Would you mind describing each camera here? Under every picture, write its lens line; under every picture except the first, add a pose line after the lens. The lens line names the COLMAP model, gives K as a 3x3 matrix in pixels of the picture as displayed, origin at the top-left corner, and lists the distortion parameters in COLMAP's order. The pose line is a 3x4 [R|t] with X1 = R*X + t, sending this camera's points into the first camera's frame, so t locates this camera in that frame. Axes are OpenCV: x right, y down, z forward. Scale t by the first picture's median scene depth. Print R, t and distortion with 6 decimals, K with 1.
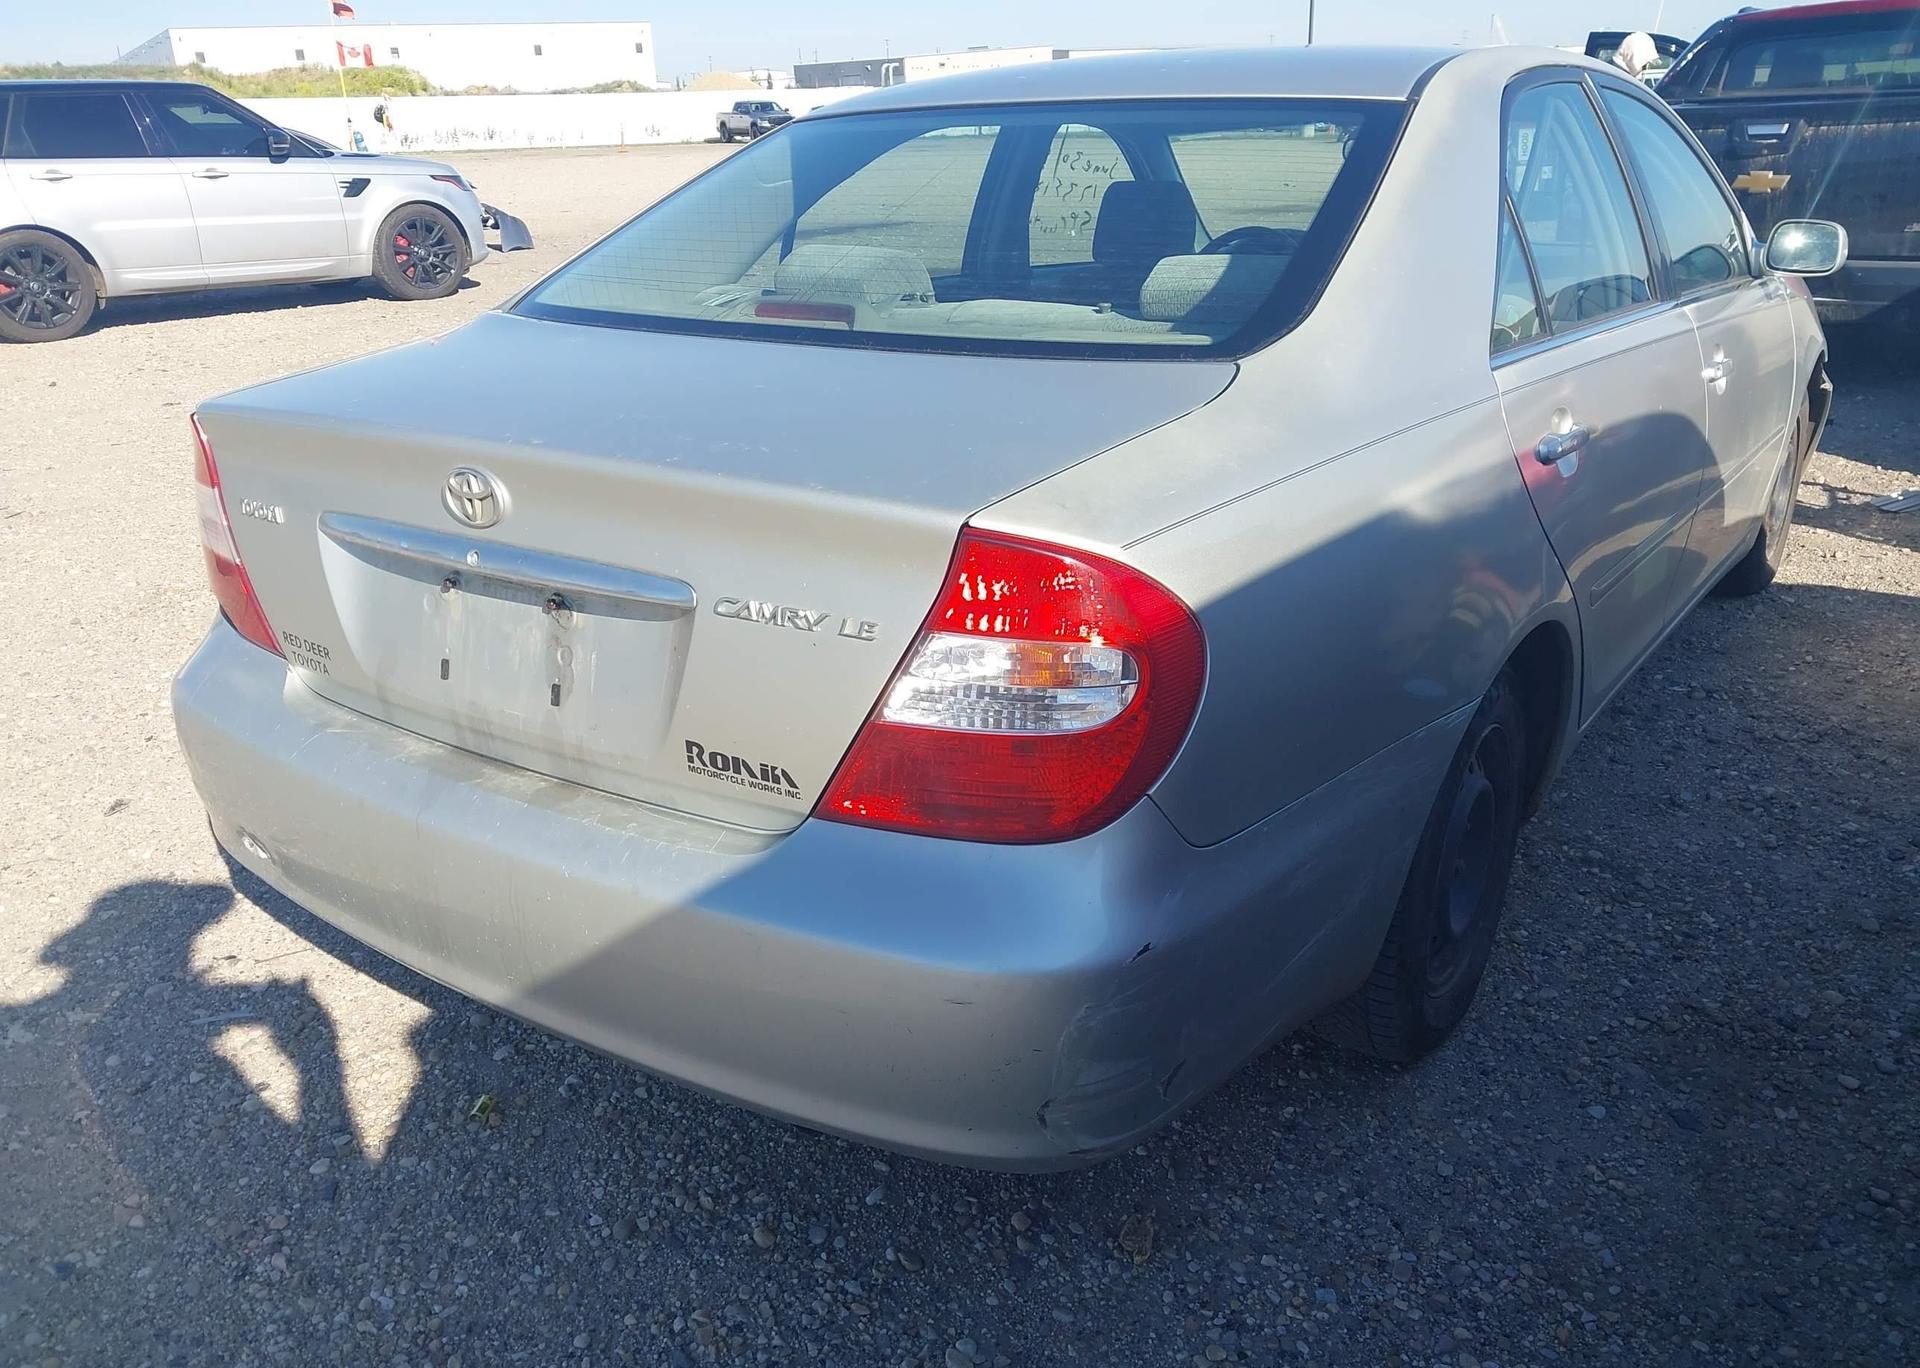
lens RADIAL K [[1477.2, 0, 862.3], [0, 1477.2, 680.1], [0, 0, 1]] dist [0.071988, -0.065564]
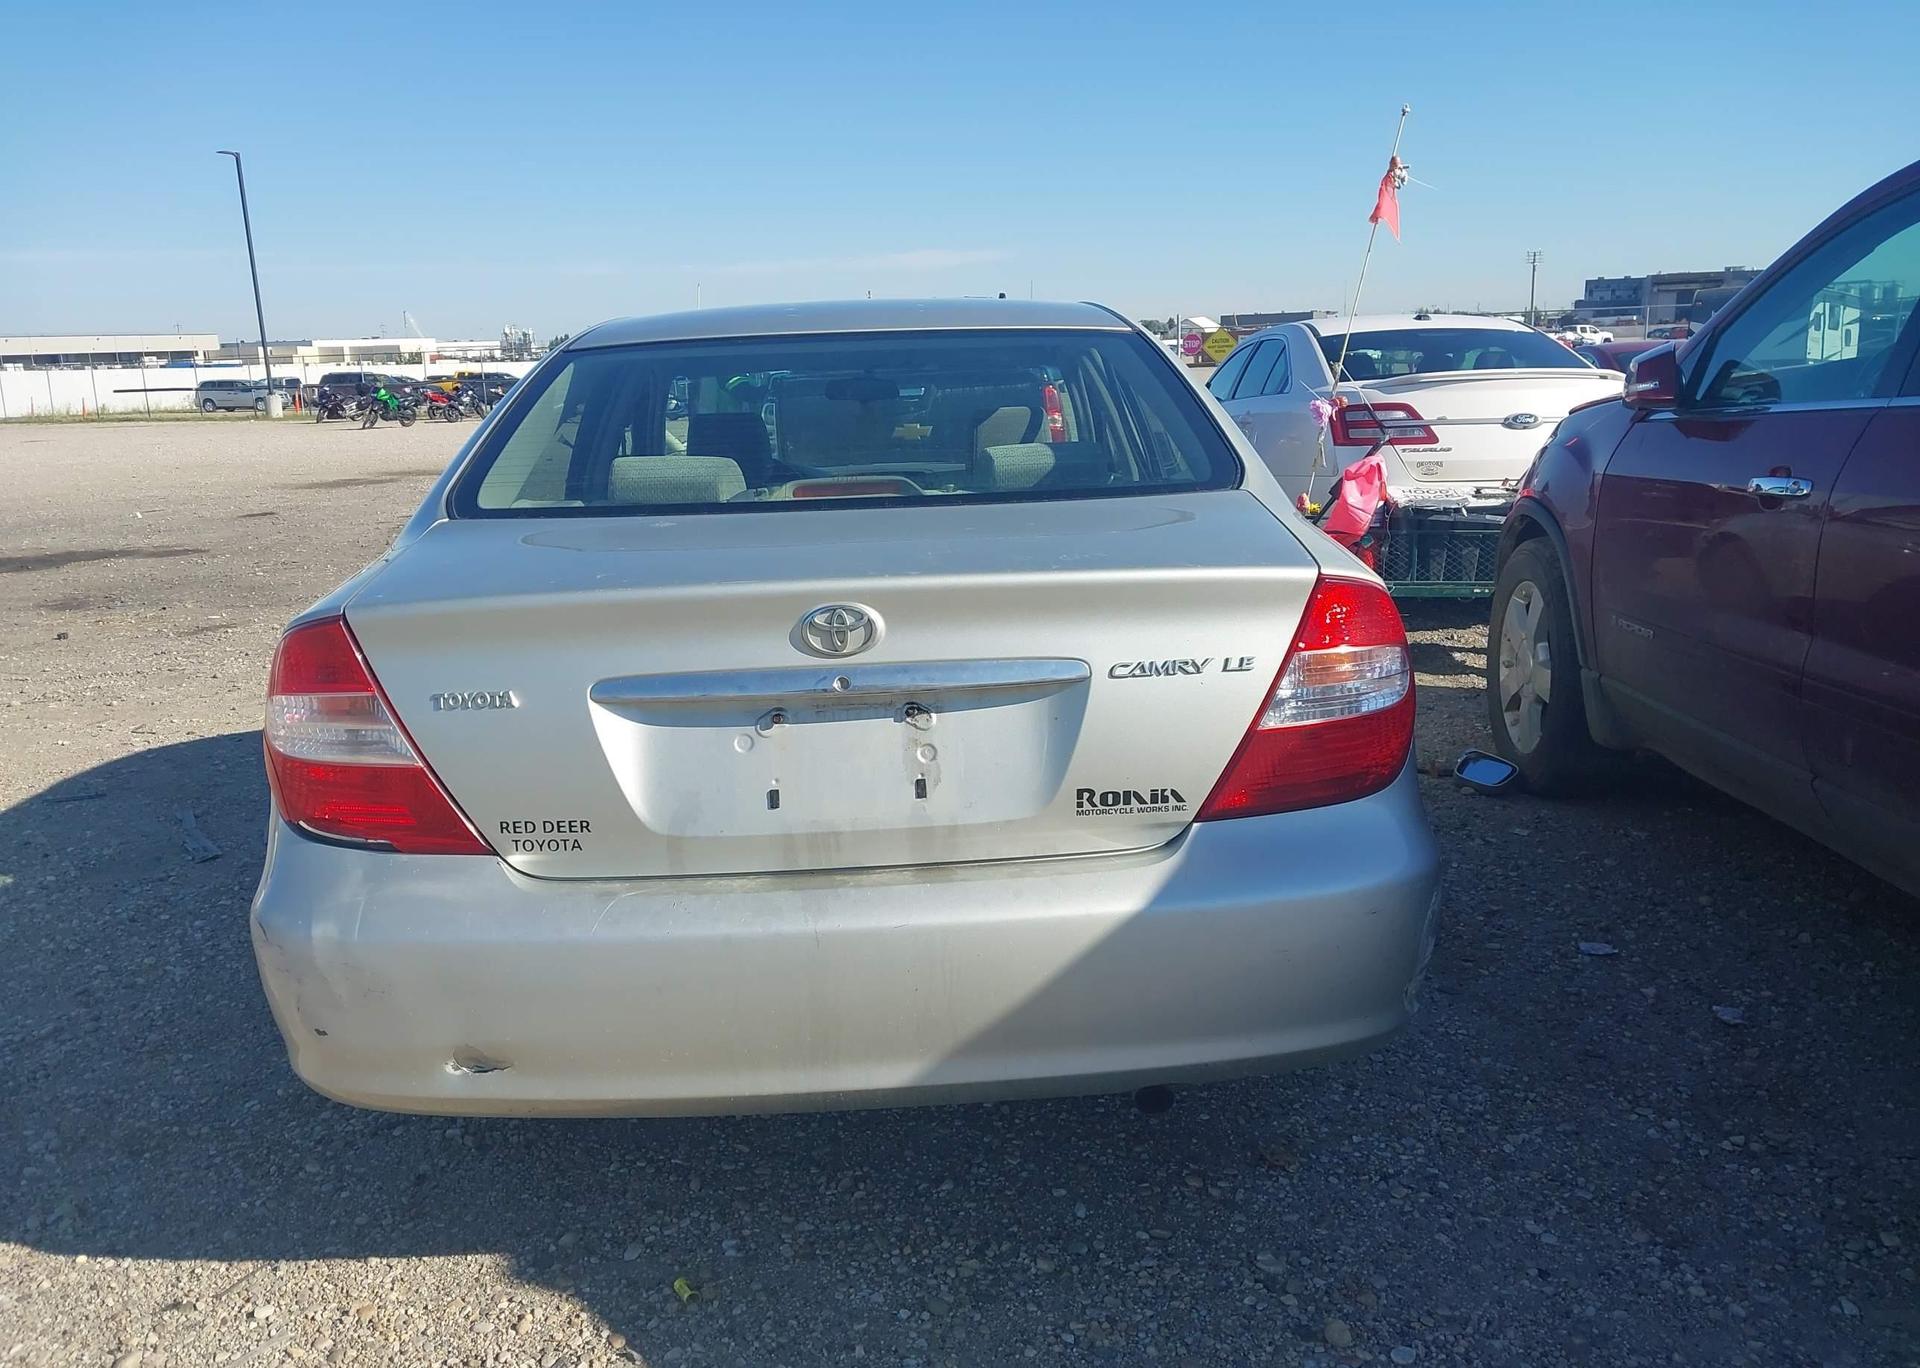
lens RADIAL K [[1477.2, 0, 862.3], [0, 1477.2, 680.1], [0, 0, 1]] dist [0.071988, -0.065564]
pose [[0.806504, -0.110099, 0.580886, -0.988181], [0.221553, 0.967196, -0.124286, 0.067039], [-0.548147, 0.228934, 0.804440, 0.076448]]
